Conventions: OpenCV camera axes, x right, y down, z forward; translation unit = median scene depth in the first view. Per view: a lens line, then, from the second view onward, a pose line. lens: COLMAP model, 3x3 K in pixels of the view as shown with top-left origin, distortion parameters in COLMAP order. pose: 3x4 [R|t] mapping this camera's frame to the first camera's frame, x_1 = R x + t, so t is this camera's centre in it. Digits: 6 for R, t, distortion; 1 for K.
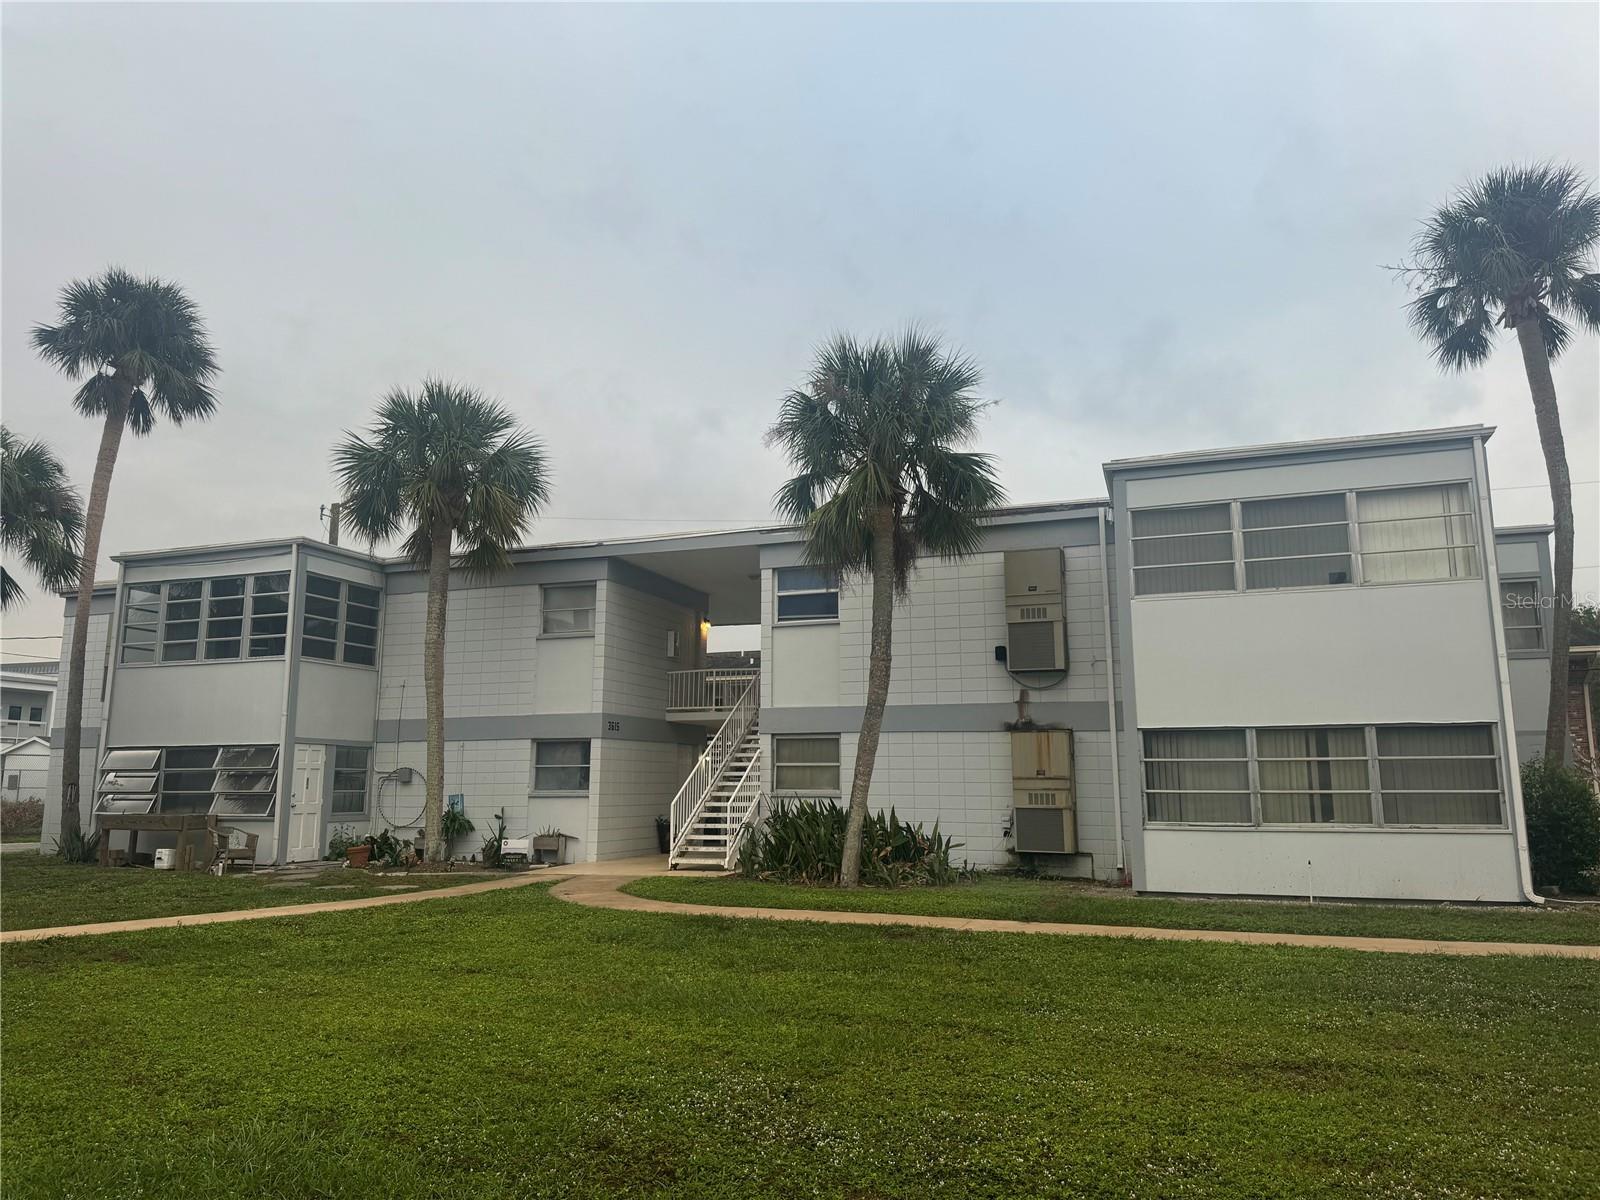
lens RADIAL K [[1119.9, 0, 800.0], [0, 1119.9, 600.0], [0, 0, 1]] dist [-0.005486, -0.005392]
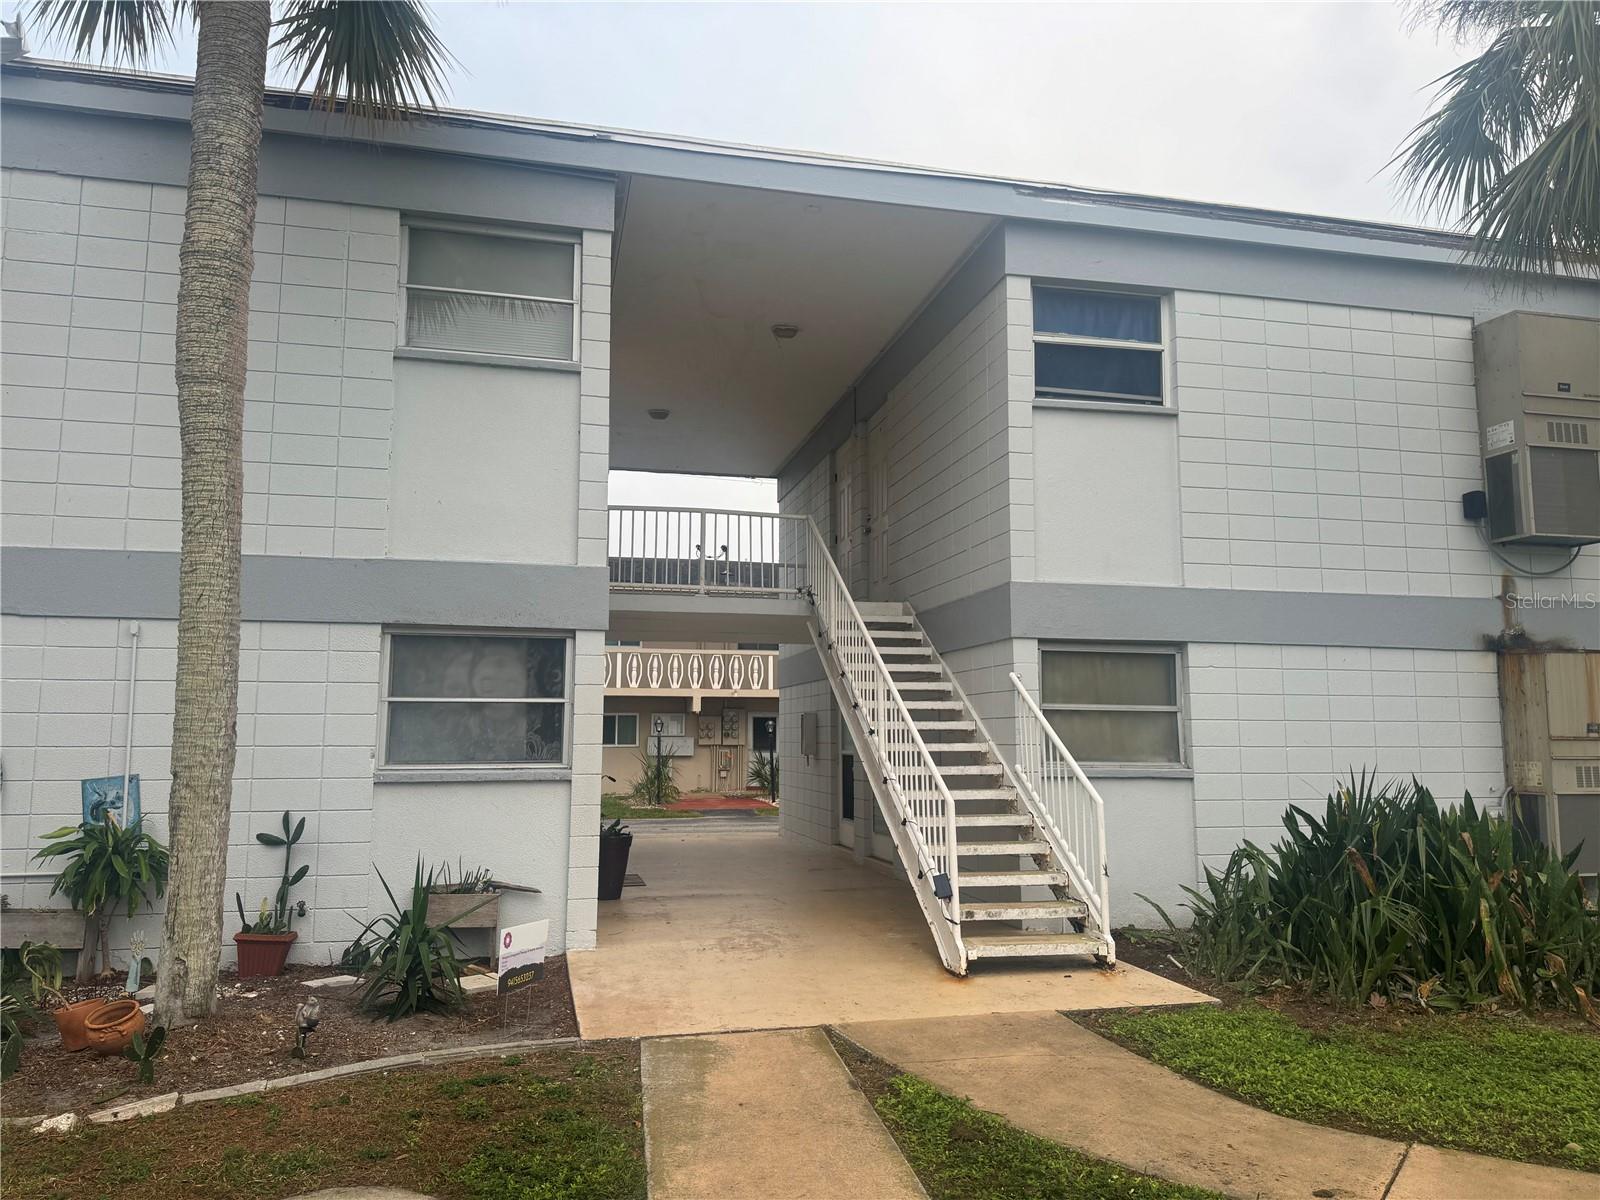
lens RADIAL K [[1119.9, 0, 800.0], [0, 1119.9, 600.0], [0, 0, 1]] dist [-0.005486, -0.005392]
pose [[0.841079, 0.058381, 0.537752, -0.332462], [-0.097042, 0.994315, 0.043833, 0.089090], [-0.532135, -0.089051, 0.841963, 0.638654]]
